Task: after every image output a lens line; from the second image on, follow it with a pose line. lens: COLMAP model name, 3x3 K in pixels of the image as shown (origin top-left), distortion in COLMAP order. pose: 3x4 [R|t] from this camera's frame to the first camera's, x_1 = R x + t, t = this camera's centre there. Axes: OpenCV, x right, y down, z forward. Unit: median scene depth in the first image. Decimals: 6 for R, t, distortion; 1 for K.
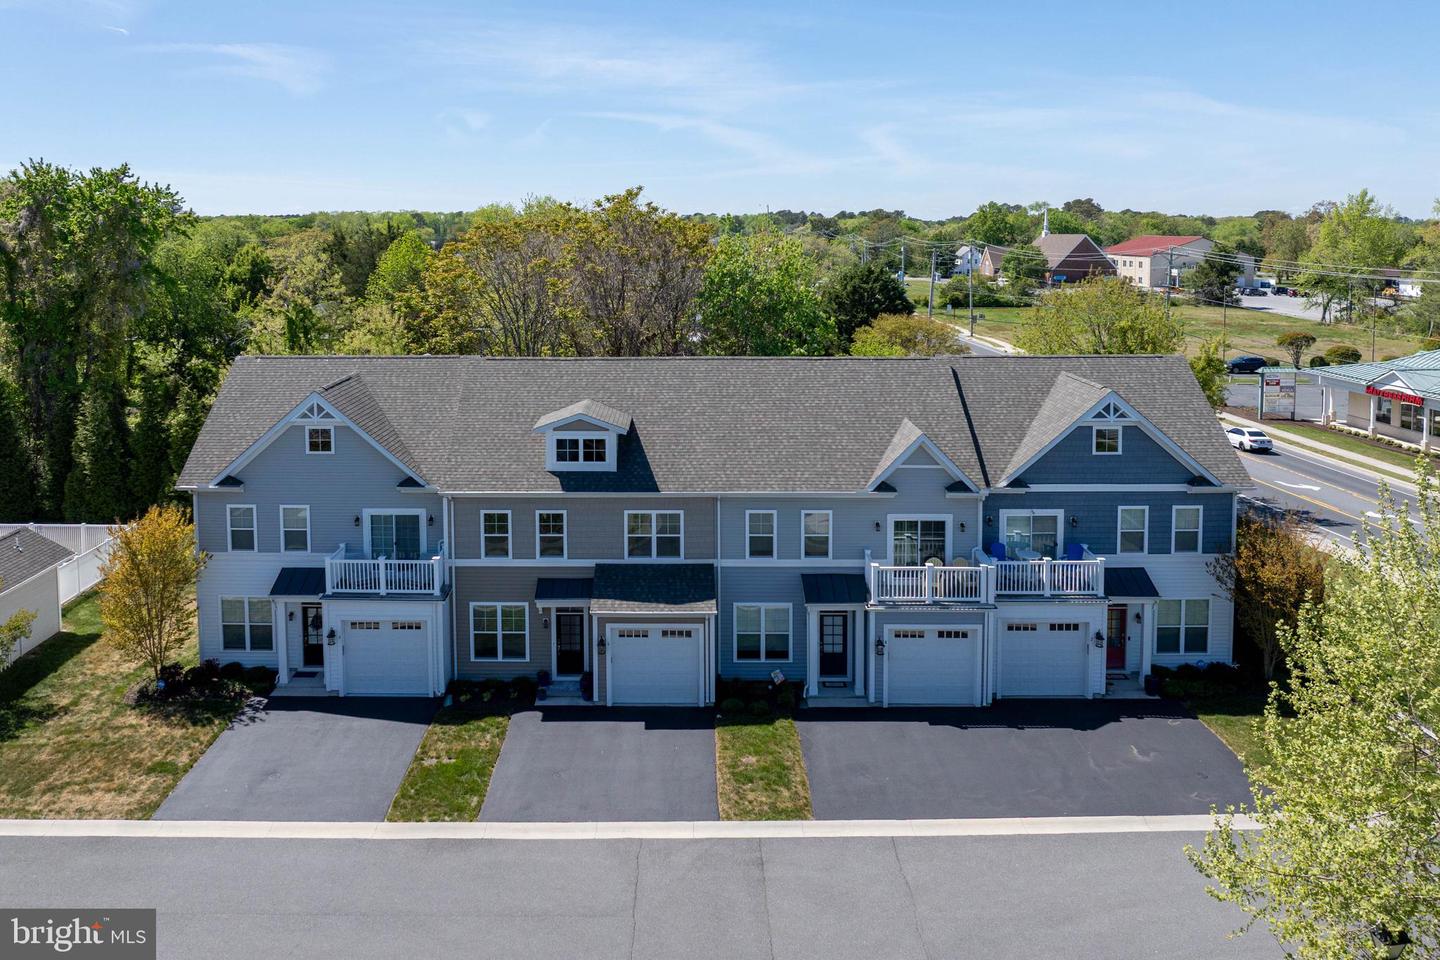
lens RADIAL K [[1063.9, 0, 758.4], [0, 1063.9, 307.4], [0, 0, 1]] dist [-0.020801, -0.001129]
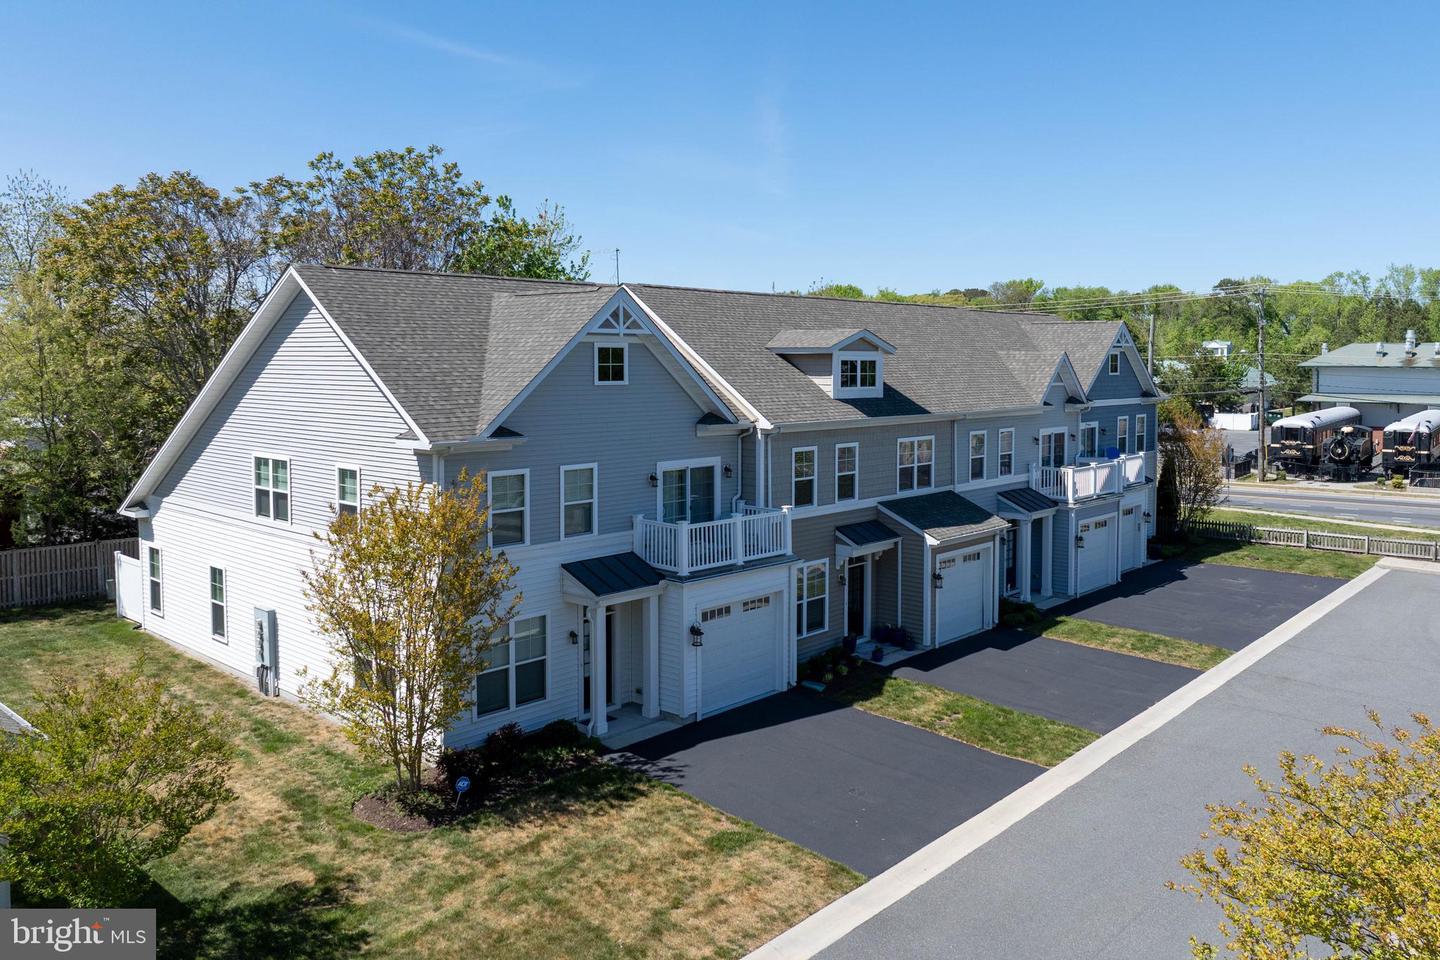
lens RADIAL K [[1003.2, 0, 780.8], [0, 1003.2, 401.5], [0, 0, 1]] dist [-0.023080, -0.003587]
pose [[0.687470, -0.029637, 0.725607, -0.822077], [0.054632, 0.998446, -0.010980, 0.165357], [-0.724155, 0.047190, 0.688021, 0.490443]]
